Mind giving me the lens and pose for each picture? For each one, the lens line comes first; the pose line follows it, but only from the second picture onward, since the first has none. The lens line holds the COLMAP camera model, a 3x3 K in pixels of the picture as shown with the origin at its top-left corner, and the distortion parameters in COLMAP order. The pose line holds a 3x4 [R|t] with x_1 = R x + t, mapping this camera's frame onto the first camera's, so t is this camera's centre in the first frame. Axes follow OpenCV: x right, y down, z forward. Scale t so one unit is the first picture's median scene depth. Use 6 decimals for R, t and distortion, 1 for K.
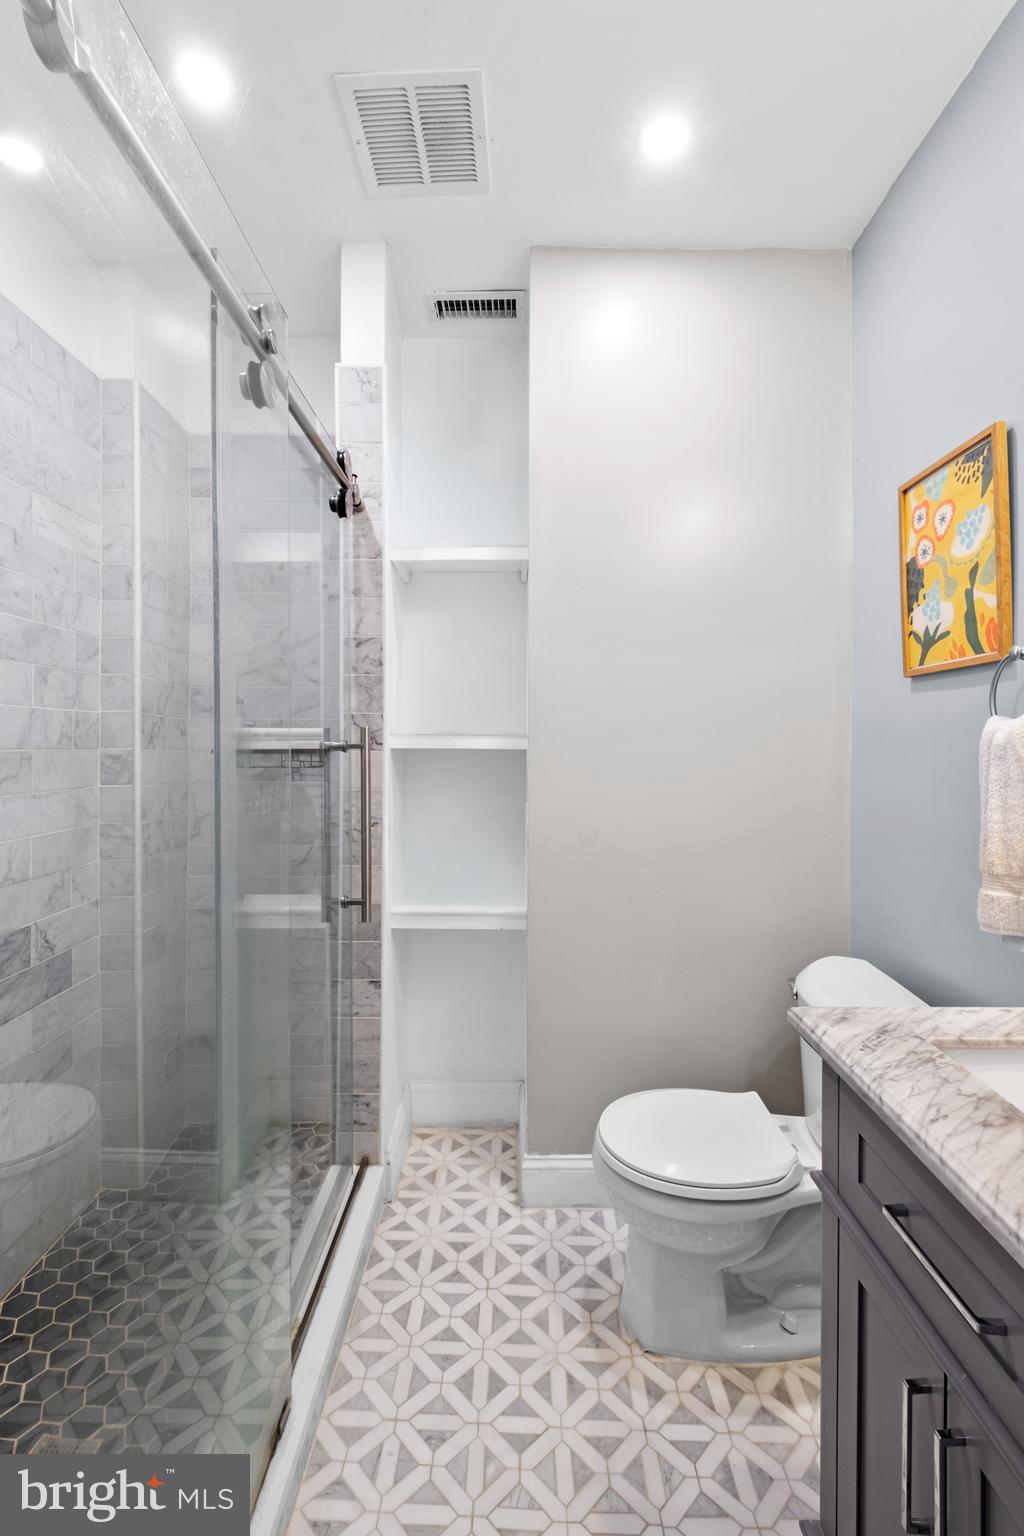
lens RADIAL K [[673.5, 0, 484.6], [0, 673.5, 747.6], [0, 0, 1]] dist [0.002617, -0.005441]
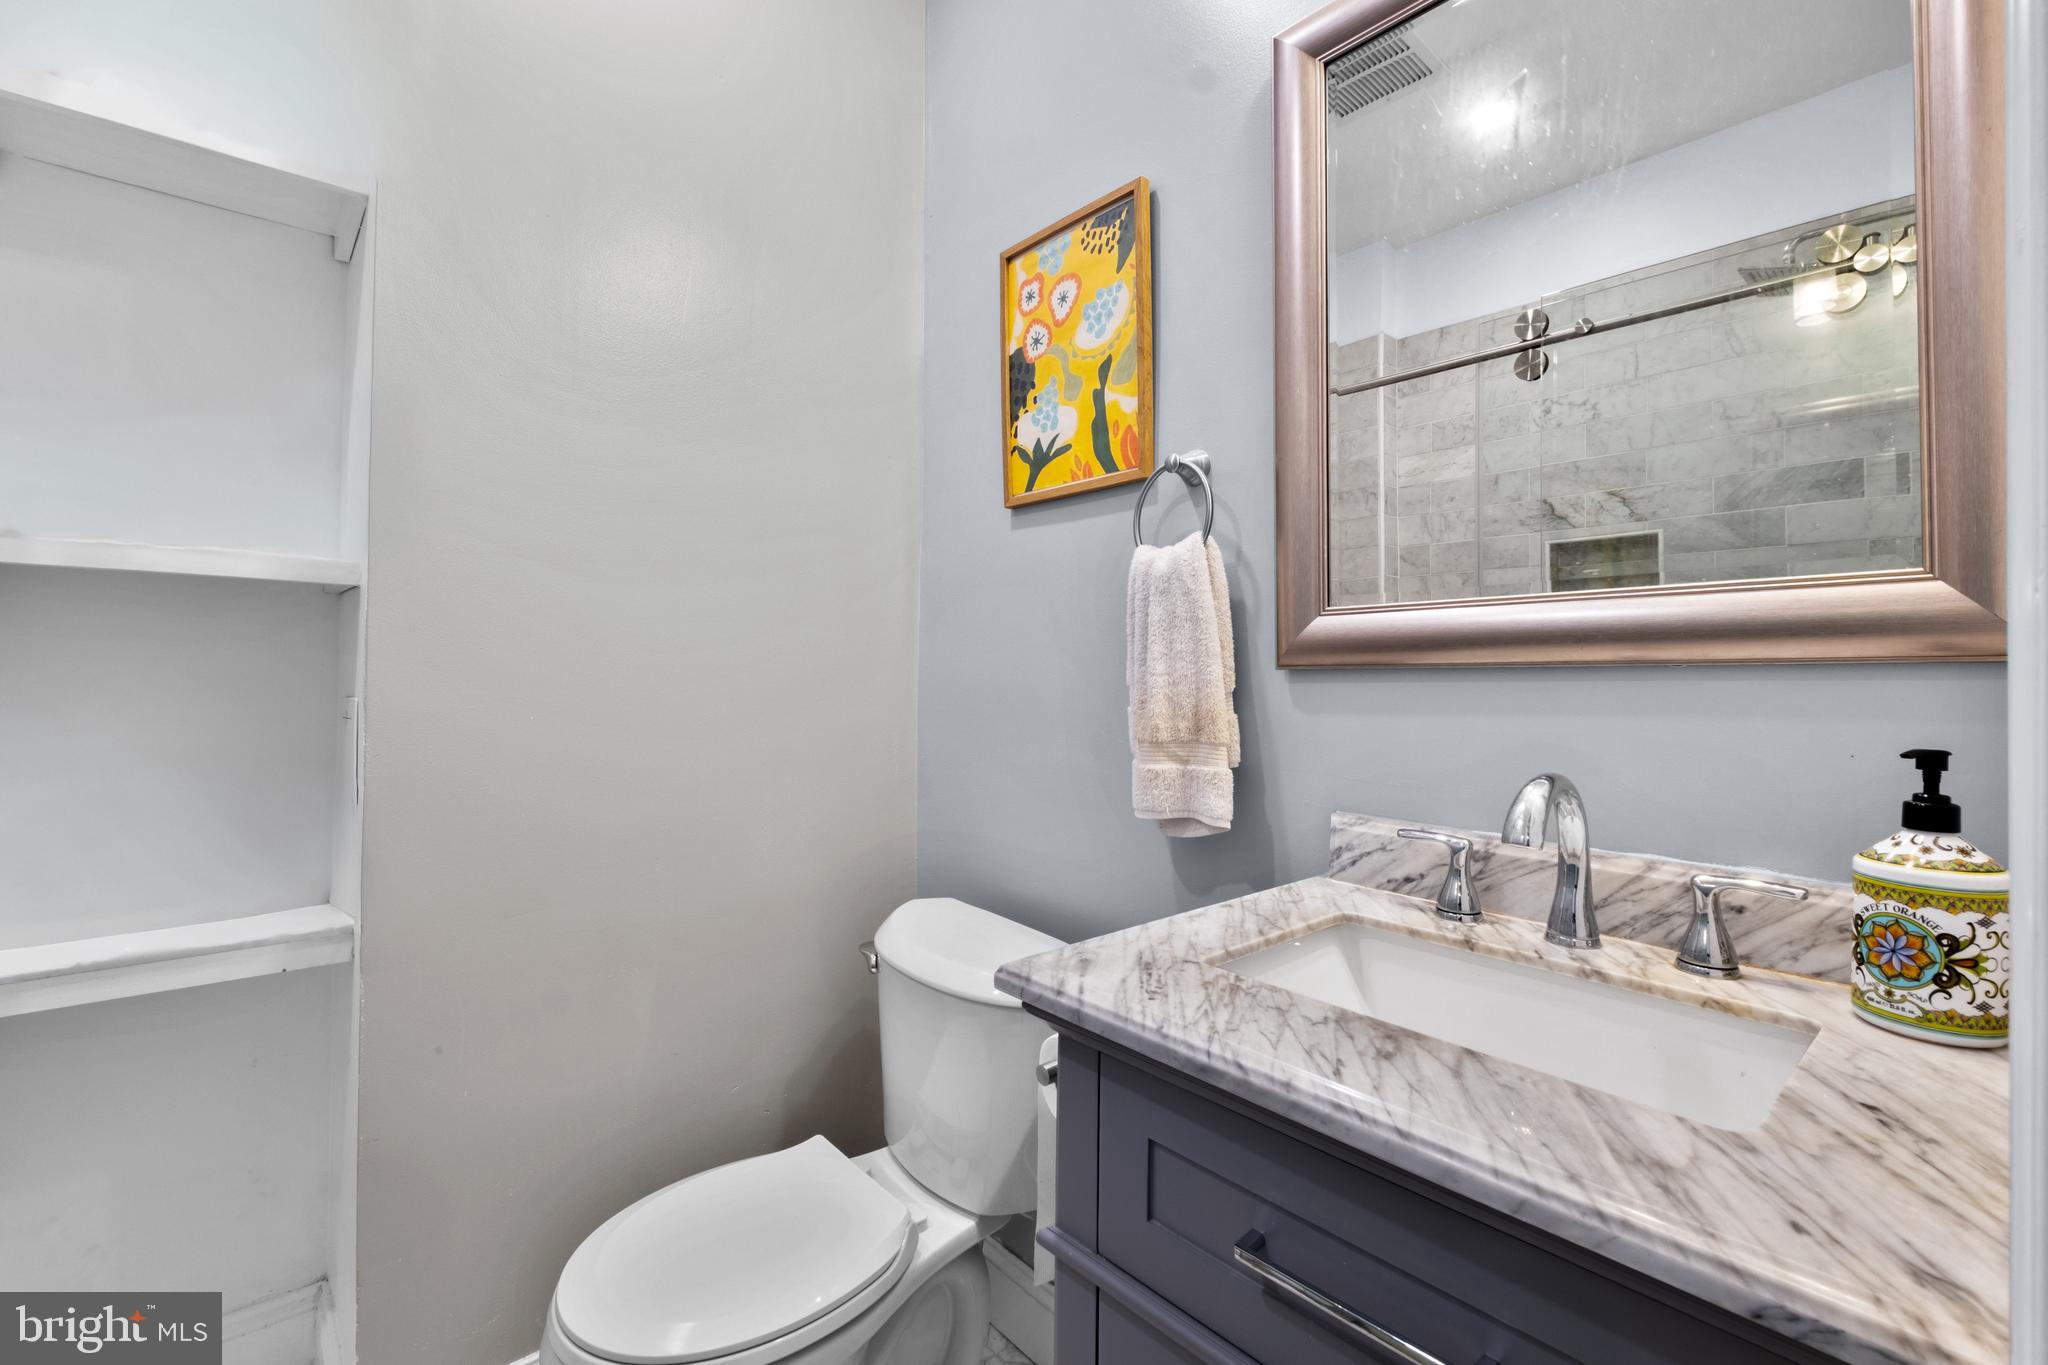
lens RADIAL K [[898.0, 0, 1025.5], [0, 898.0, 671.2], [0, 0, 1]] dist [0.002617, -0.005441]
pose [[0.720801, 0.013704, 0.693006, -0.057981], [-0.008262, 0.999903, -0.011180, 0.104975], [-0.693093, 0.002333, 0.720845, 0.318654]]
